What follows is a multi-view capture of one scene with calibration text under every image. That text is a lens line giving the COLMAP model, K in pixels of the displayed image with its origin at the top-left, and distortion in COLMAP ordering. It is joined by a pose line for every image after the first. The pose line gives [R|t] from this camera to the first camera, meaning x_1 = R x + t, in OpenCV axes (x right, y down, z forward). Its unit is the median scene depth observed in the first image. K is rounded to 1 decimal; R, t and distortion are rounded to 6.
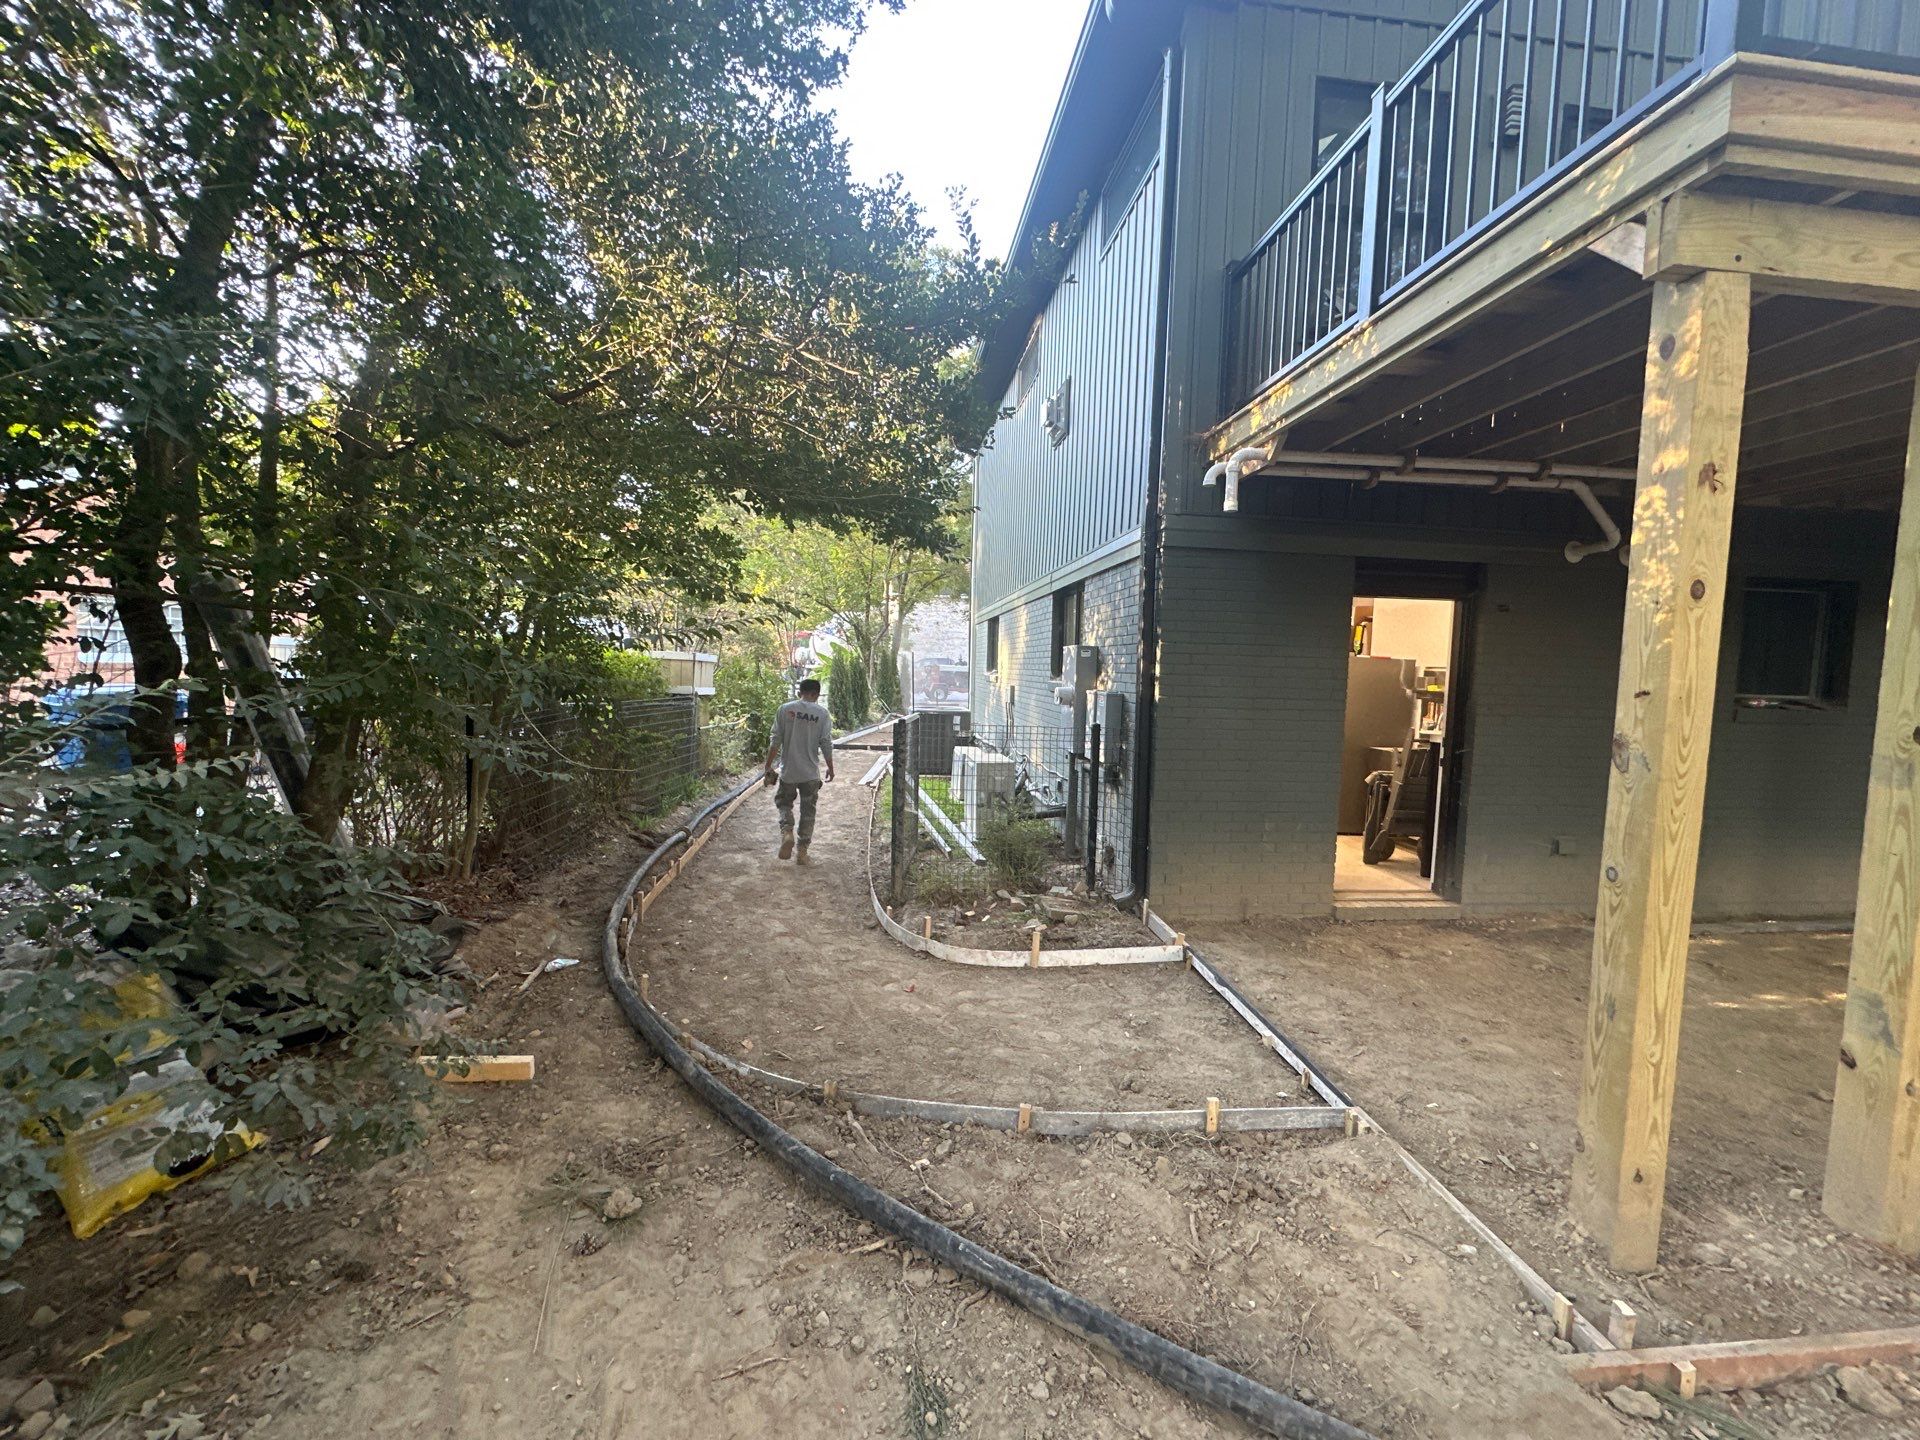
lens RADIAL K [[760.2, 0, 960.0], [0, 760.2, 720.0], [0, 0, 1]] dist [-0.001941, -0.000193]
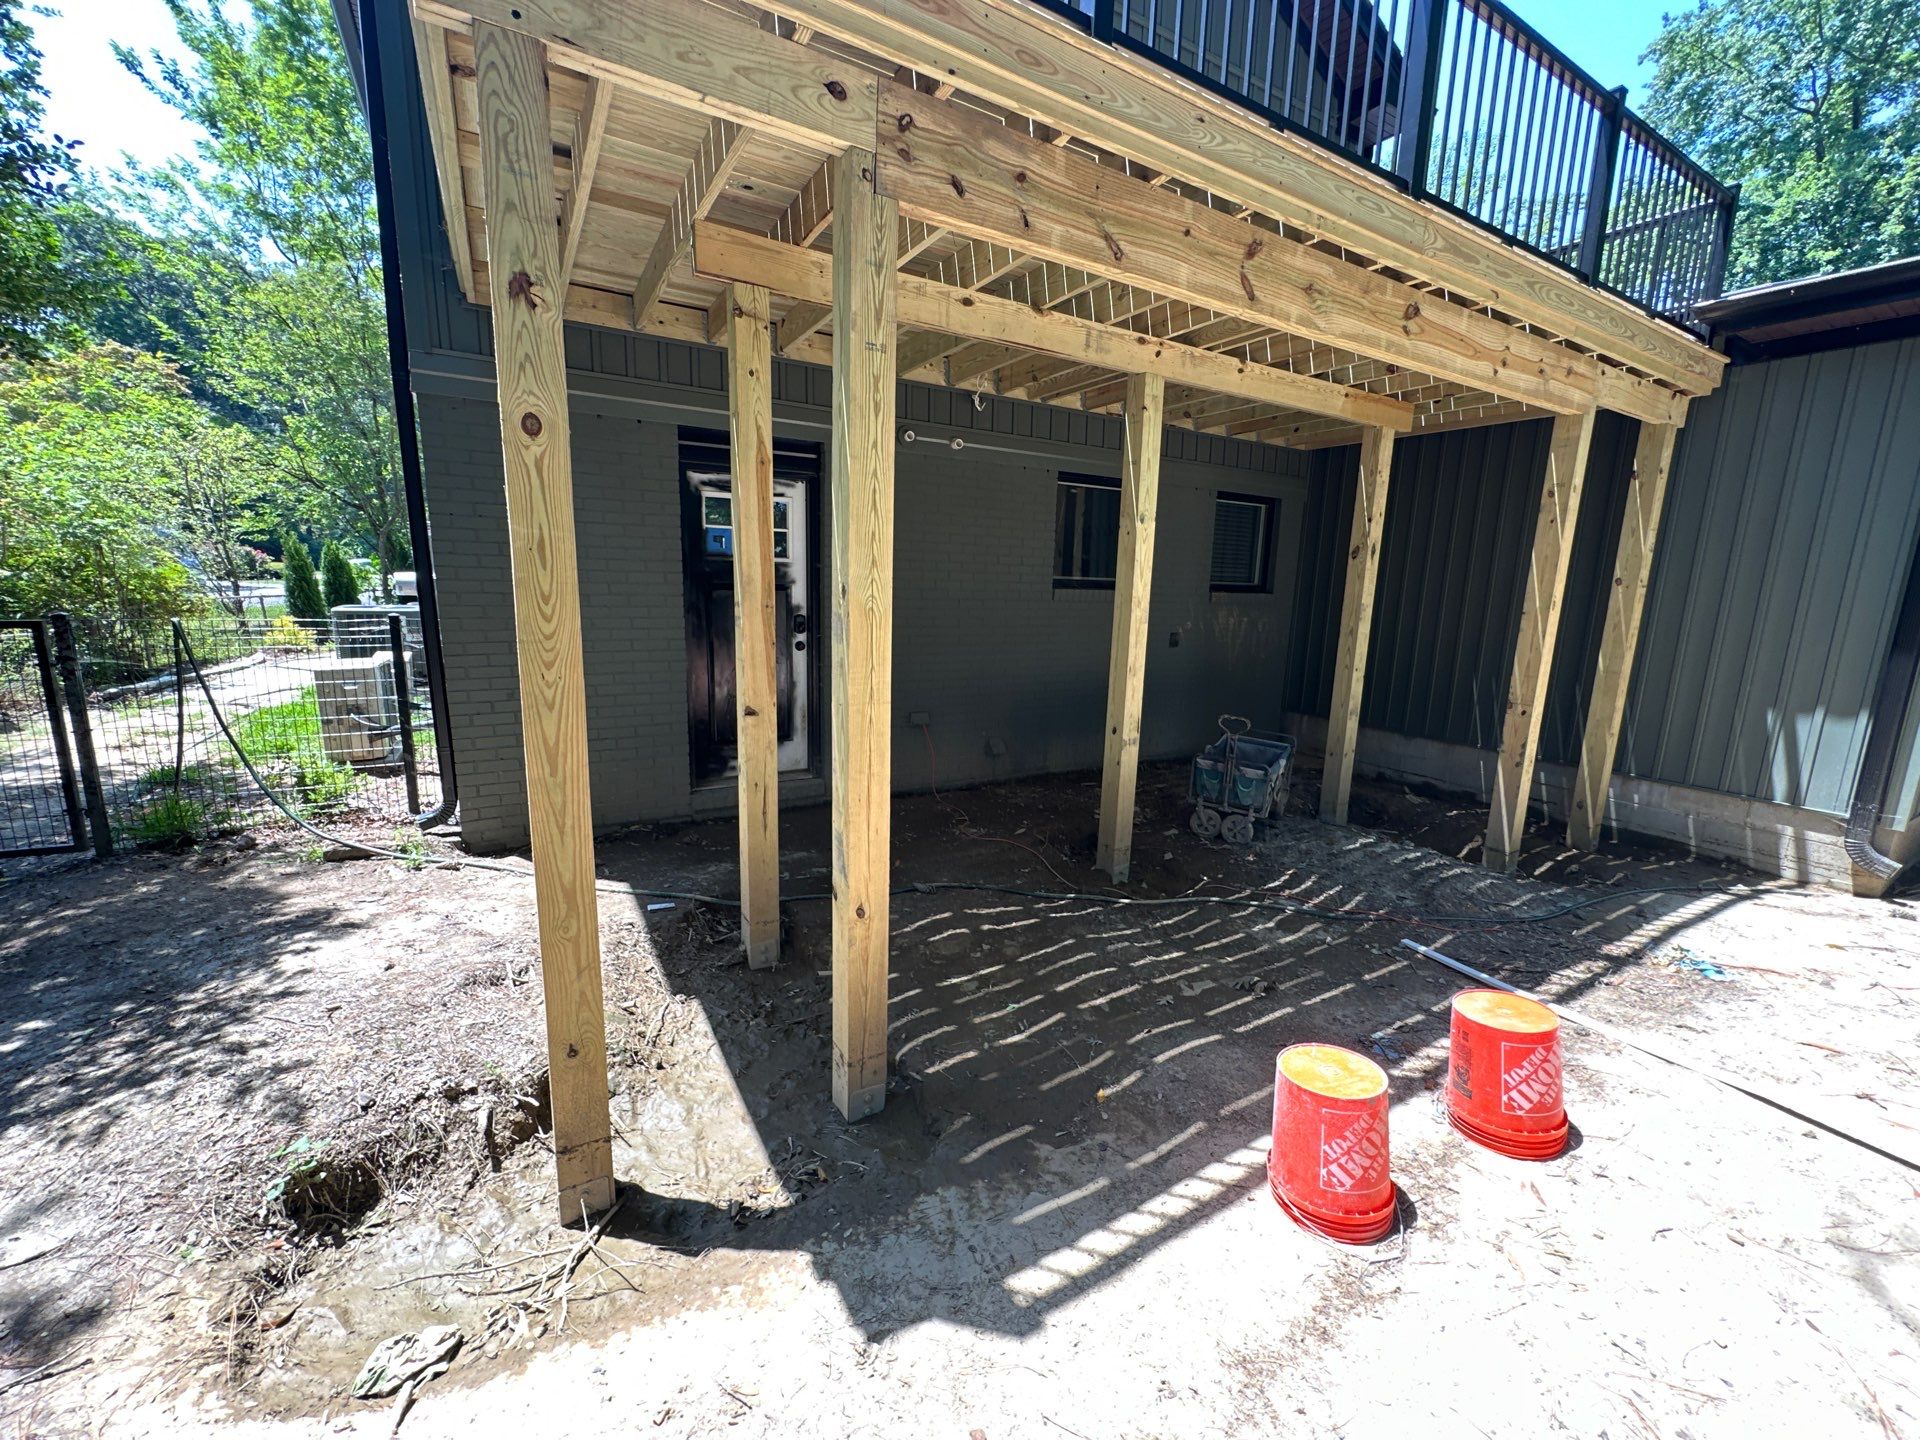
lens RADIAL K [[760.2, 0, 960.0], [0, 760.2, 720.0], [0, 0, 1]] dist [-0.001941, -0.000193]
pose [[0.914416, -0.075854, 0.397604, 0.434060], [0.026481, 0.991390, 0.128235, 0.028890], [-0.403908, -0.106732, 0.908552, -0.018246]]
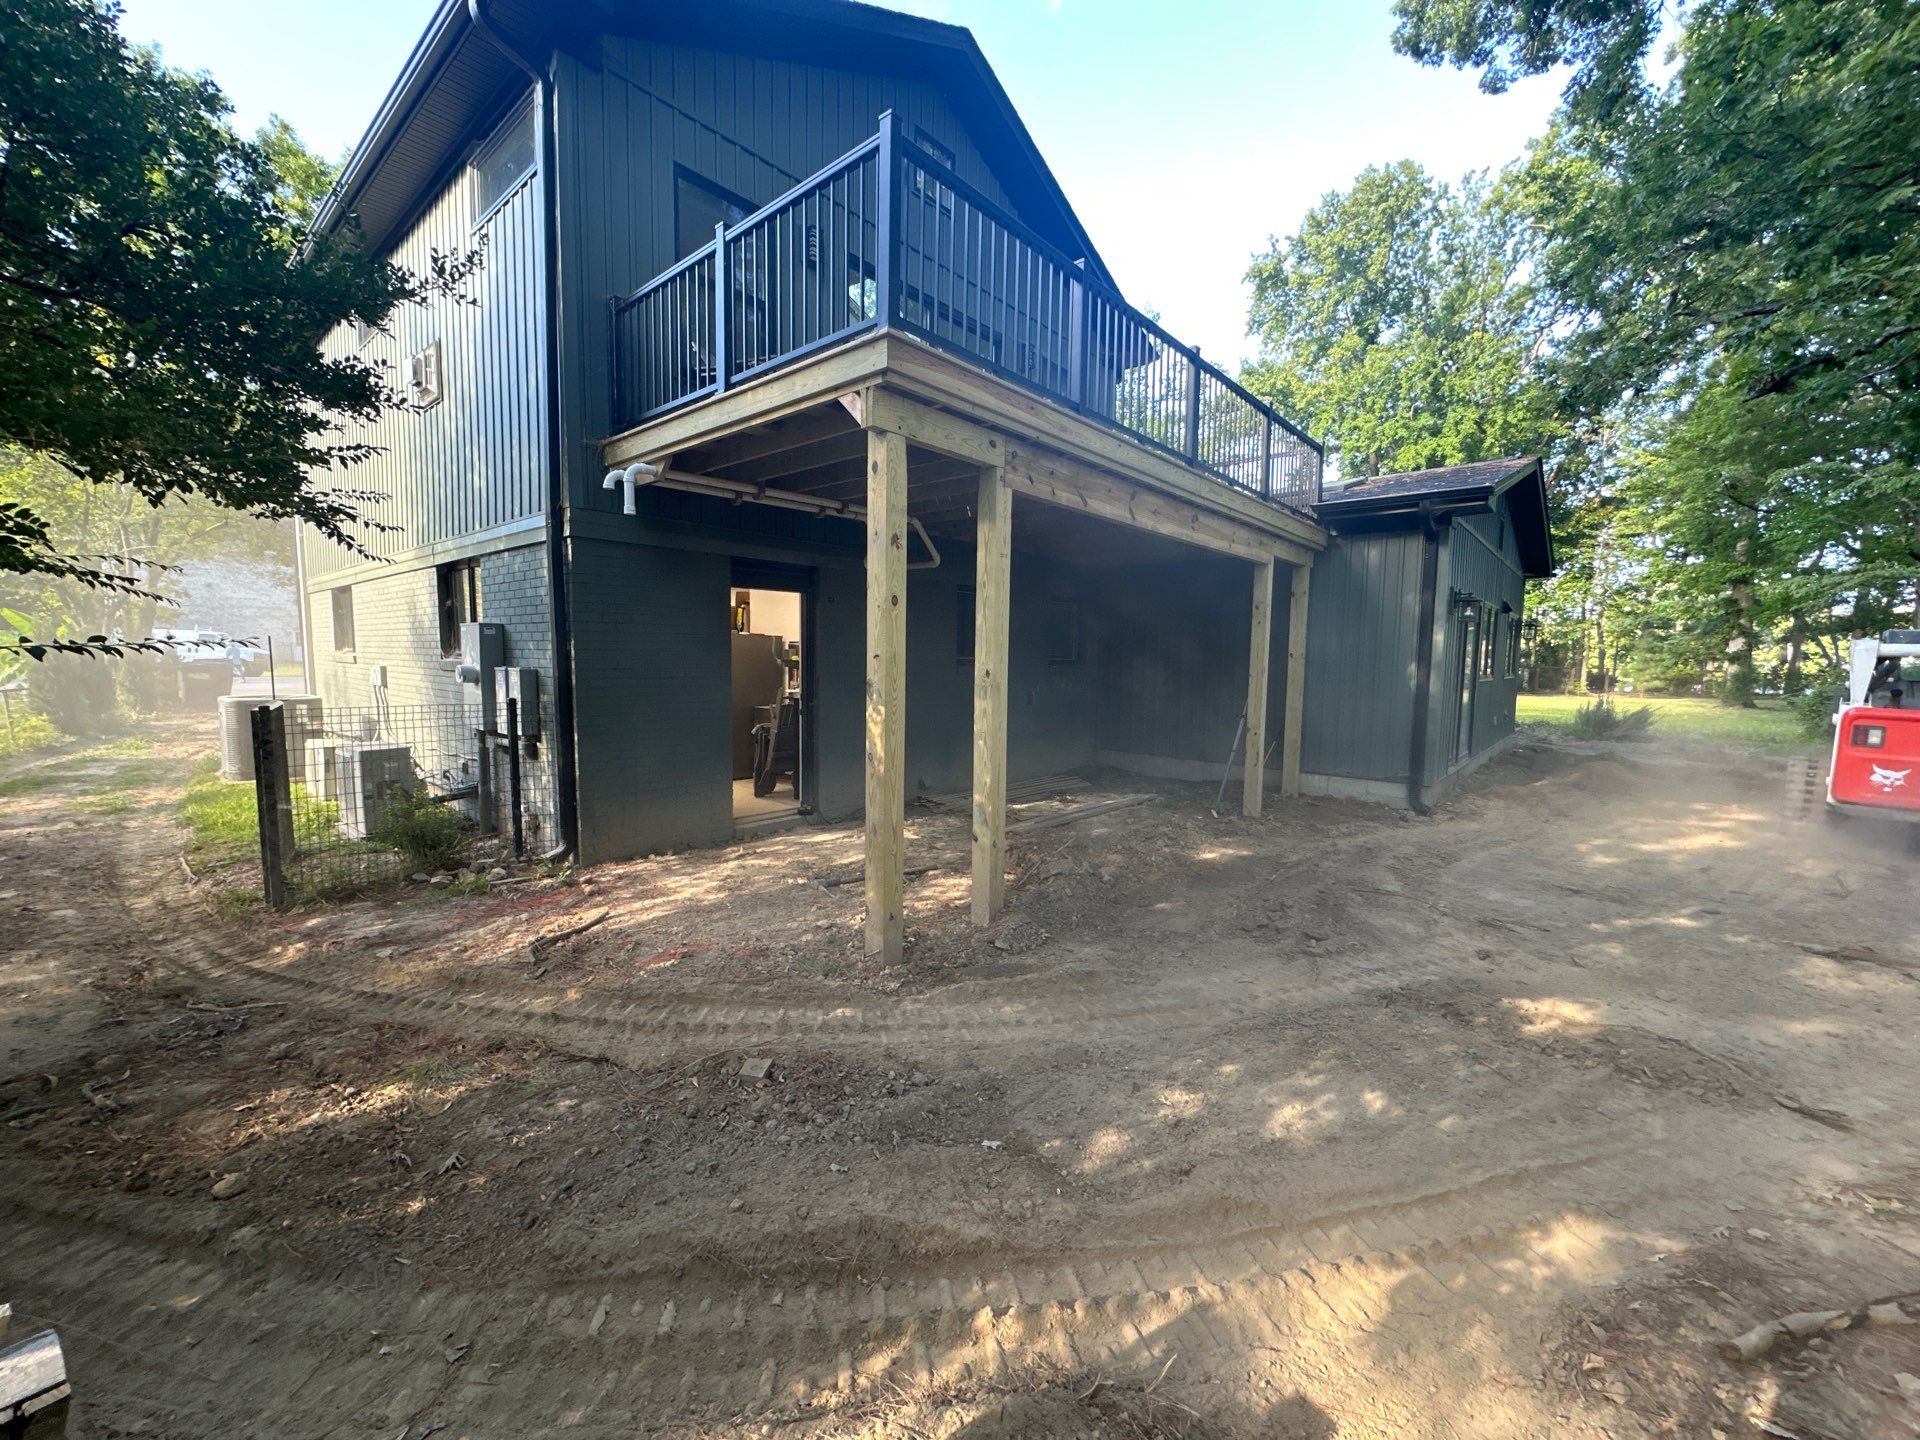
lens RADIAL K [[775.1, 0, 960.0], [0, 775.1, 720.0], [0, 0, 1]] dist [0.000217, 0.000056]
pose [[0.733326, -0.075487, 0.675673, -0.097939], [0.055051, 0.997147, 0.051654, 0.014634], [-0.677644, -0.000682, 0.735390, -0.219837]]
